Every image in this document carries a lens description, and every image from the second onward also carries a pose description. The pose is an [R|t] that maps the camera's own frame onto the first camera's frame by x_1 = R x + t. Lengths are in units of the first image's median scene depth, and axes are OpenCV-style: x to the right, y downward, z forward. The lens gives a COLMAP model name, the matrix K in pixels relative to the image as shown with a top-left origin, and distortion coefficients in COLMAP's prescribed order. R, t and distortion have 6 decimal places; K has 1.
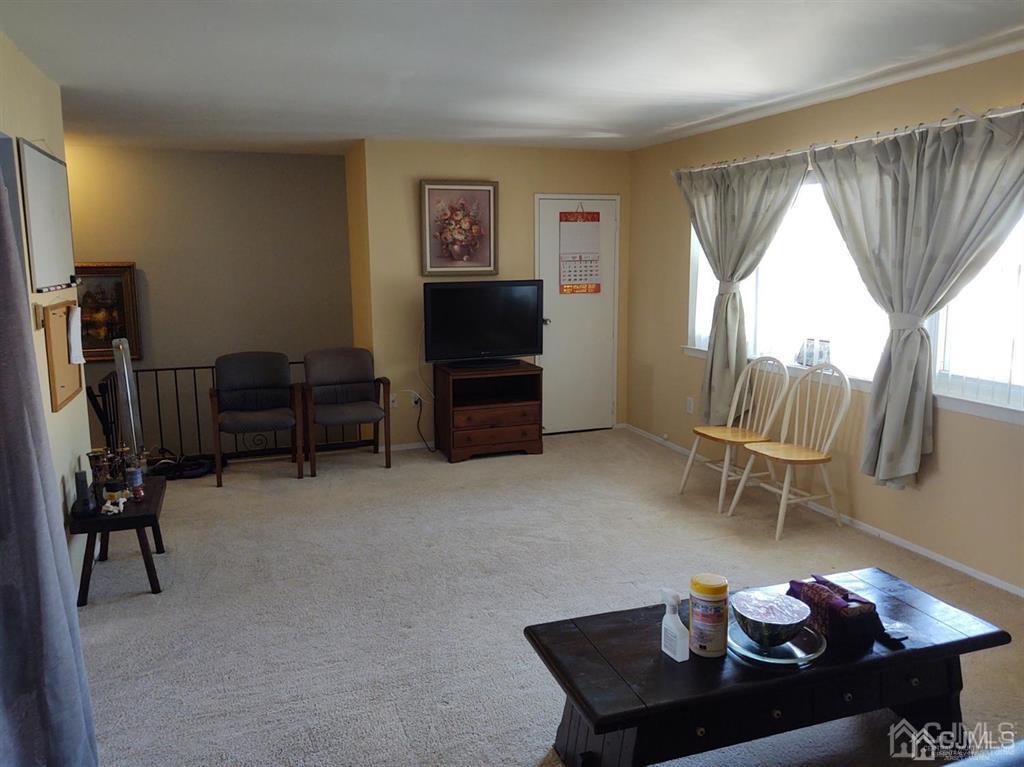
lens RADIAL K [[783.8, 0, 513.7], [0, 783.8, 376.0], [0, 0, 1]] dist [0.071801, -0.121273]
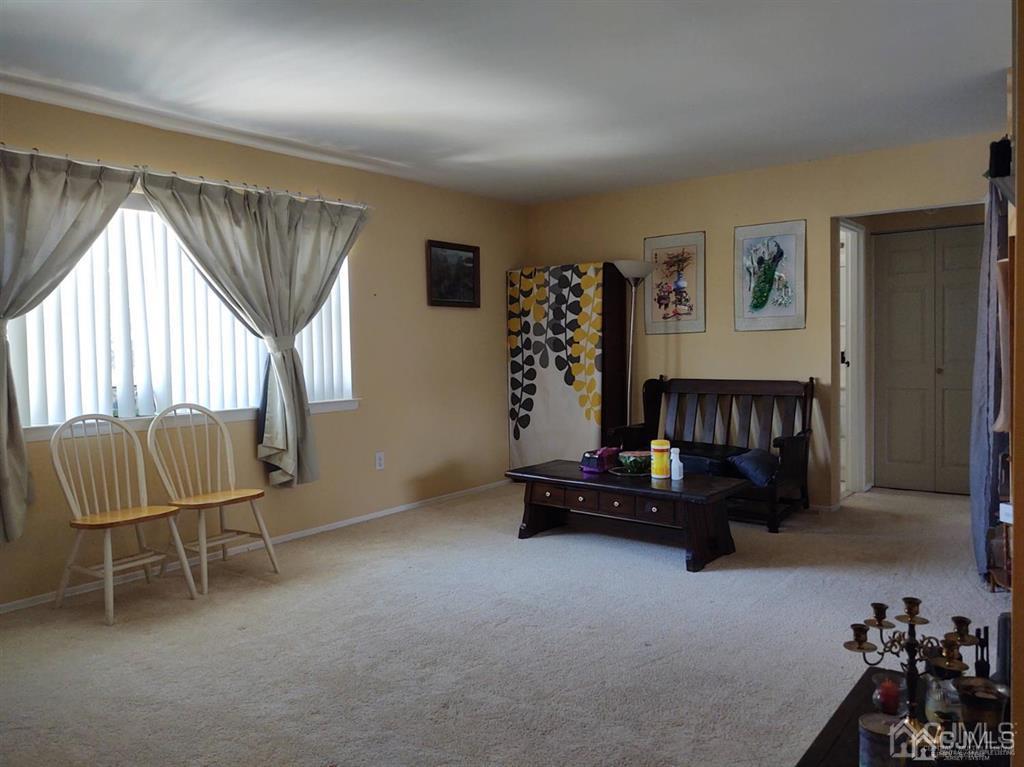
lens RADIAL K [[783.8, 0, 513.7], [0, 783.8, 376.0], [0, 0, 1]] dist [0.071801, -0.121273]
pose [[-0.502639, -0.015549, 0.864356, -0.488653], [0.149686, 0.983171, 0.104731, -0.069294], [-0.851439, 0.182024, -0.491853, 0.887082]]
